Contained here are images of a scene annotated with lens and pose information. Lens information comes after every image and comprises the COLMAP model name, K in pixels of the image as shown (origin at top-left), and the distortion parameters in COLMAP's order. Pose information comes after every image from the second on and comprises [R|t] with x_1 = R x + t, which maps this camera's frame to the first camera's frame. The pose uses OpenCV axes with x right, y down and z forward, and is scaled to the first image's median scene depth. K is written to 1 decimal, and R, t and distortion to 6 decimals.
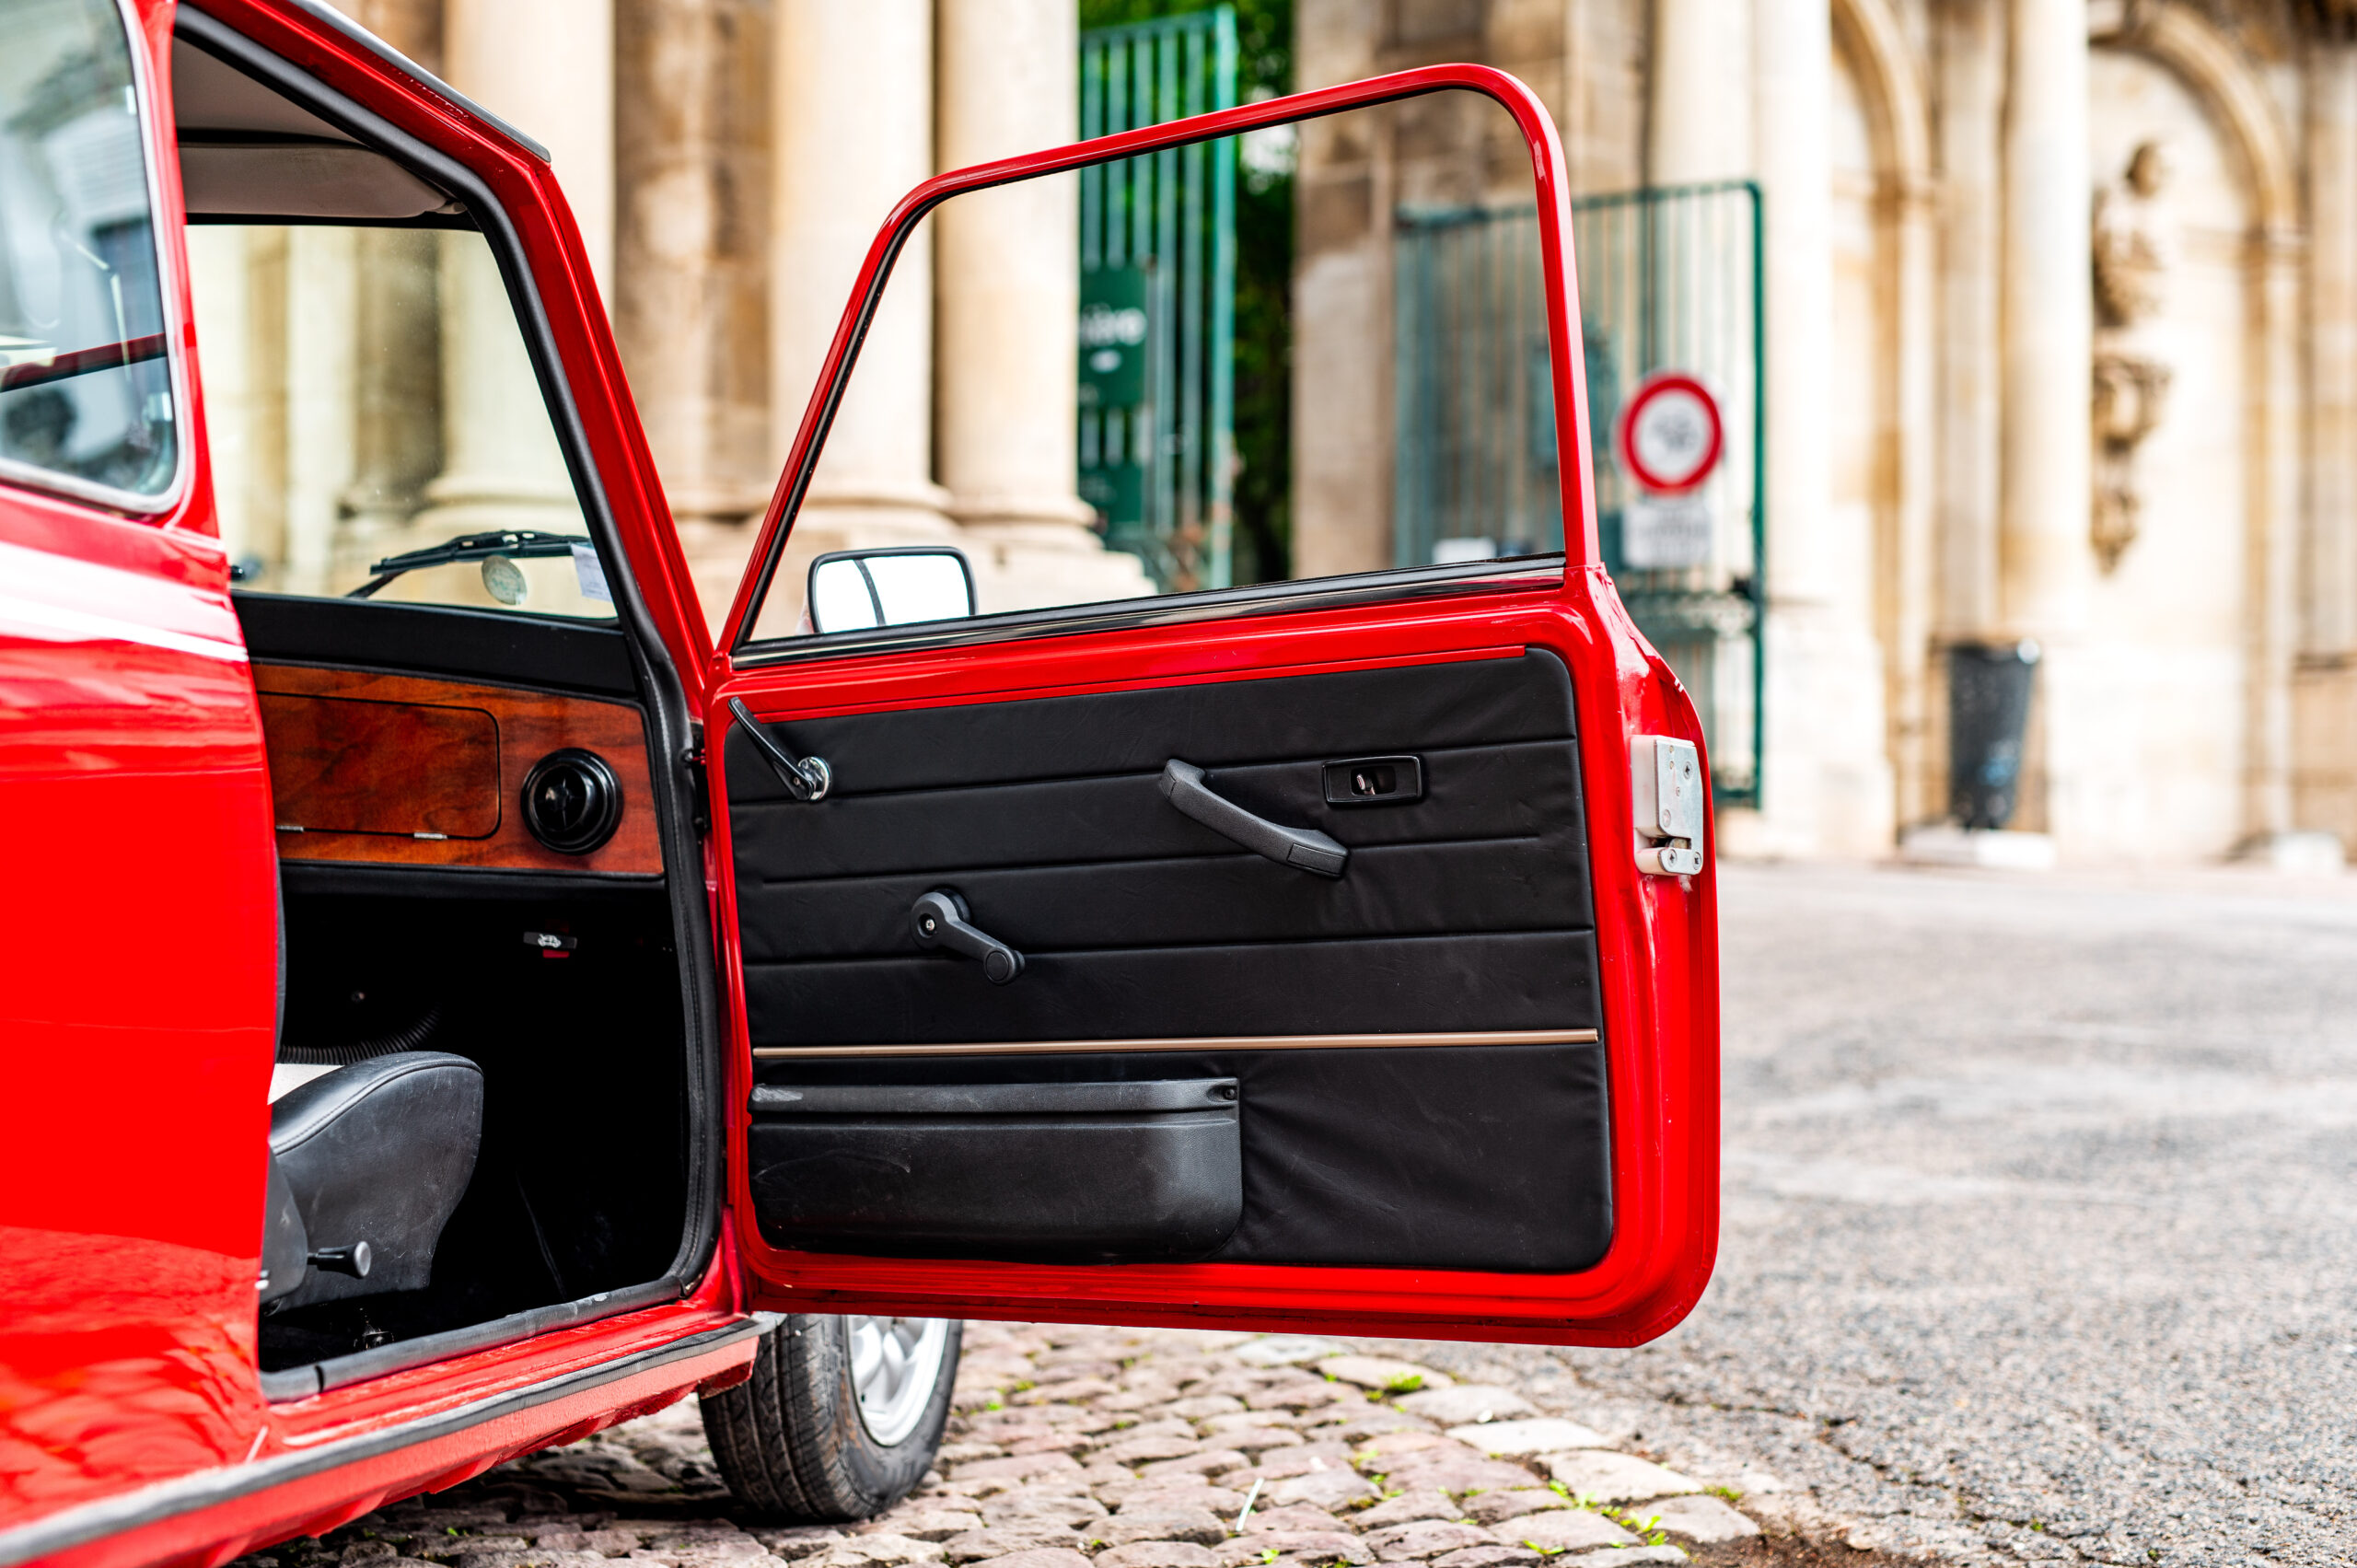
lens RADIAL K [[3258.4, 0, 1178.5], [0, 3258.4, 784.0], [0, 0, 1]] dist [0.028012, 0.064800]
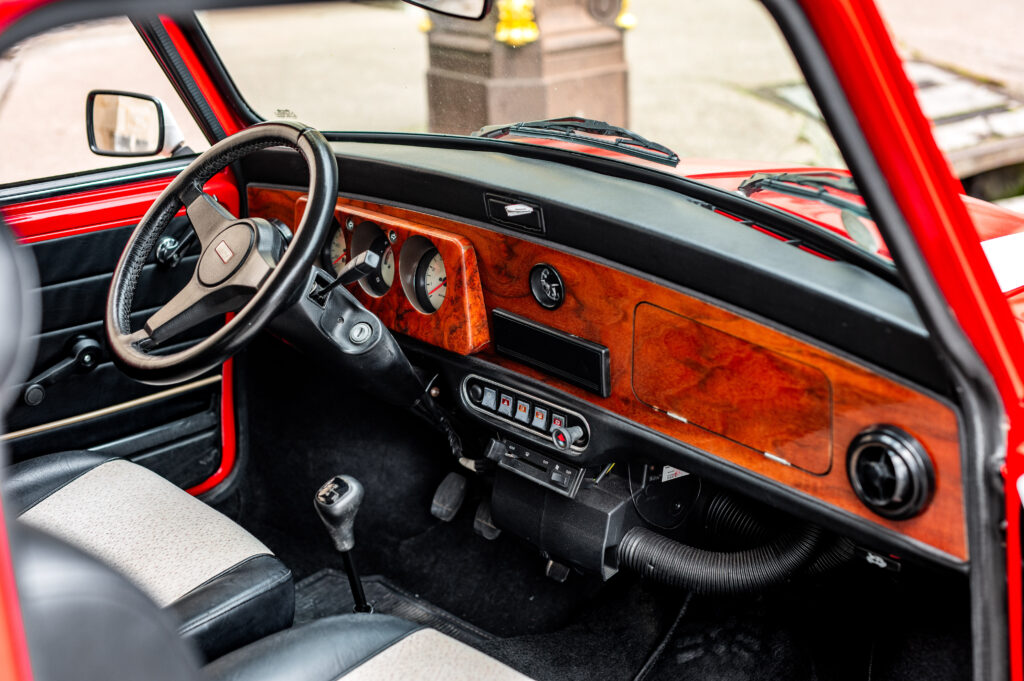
lens RADIAL K [[1484.6, 0, 514.7], [0, 1484.6, 322.4], [0, 0, 1]] dist [-0.005478, 0.010866]
pose [[0.807106, 0.168326, -0.565903, -0.019677], [0.049529, 0.935815, 0.348995, -0.213132], [0.588326, -0.309705, 0.746964, 0.579038]]
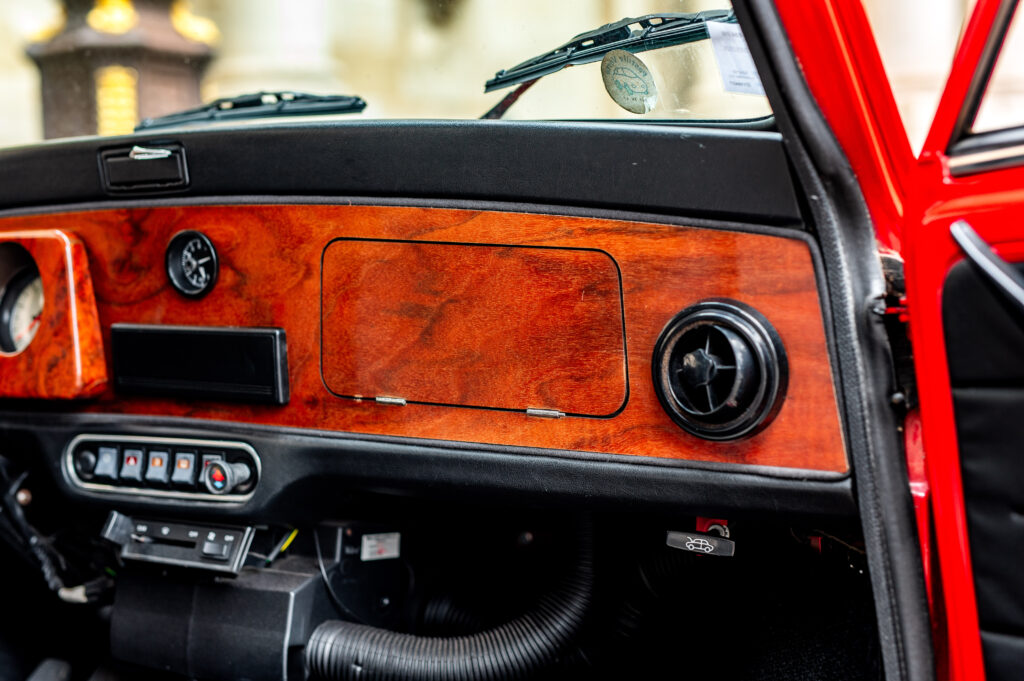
lens RADIAL K [[1484.6, 0, 514.7], [0, 1484.6, 322.4], [0, 0, 1]] dist [-0.005478, 0.010866]
pose [[0.935840, -0.024003, -0.351607, -0.110362], [0.045365, 0.997583, 0.052641, -0.025005], [0.349494, -0.065214, 0.934666, 0.667147]]
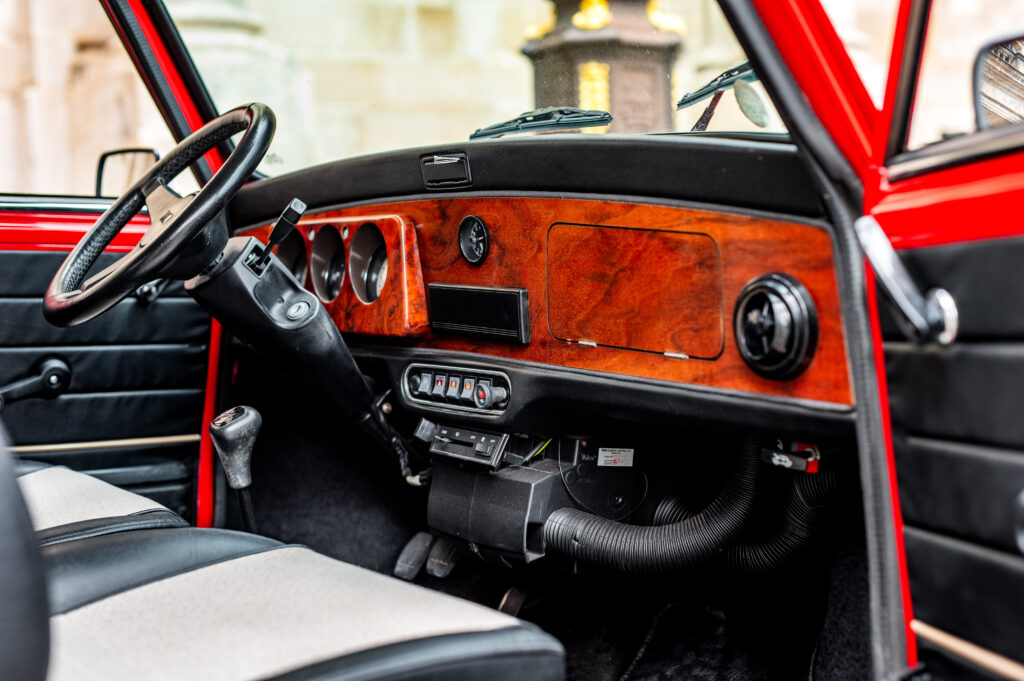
lens RADIAL K [[1484.6, 0, 514.7], [0, 1484.6, 322.4], [0, 0, 1]] dist [-0.005478, 0.010866]
pose [[0.726554, 0.009781, -0.687040, 0.061312], [0.043977, 0.997187, 0.060703, -0.026013], [0.685701, -0.074318, 0.724080, 0.621494]]
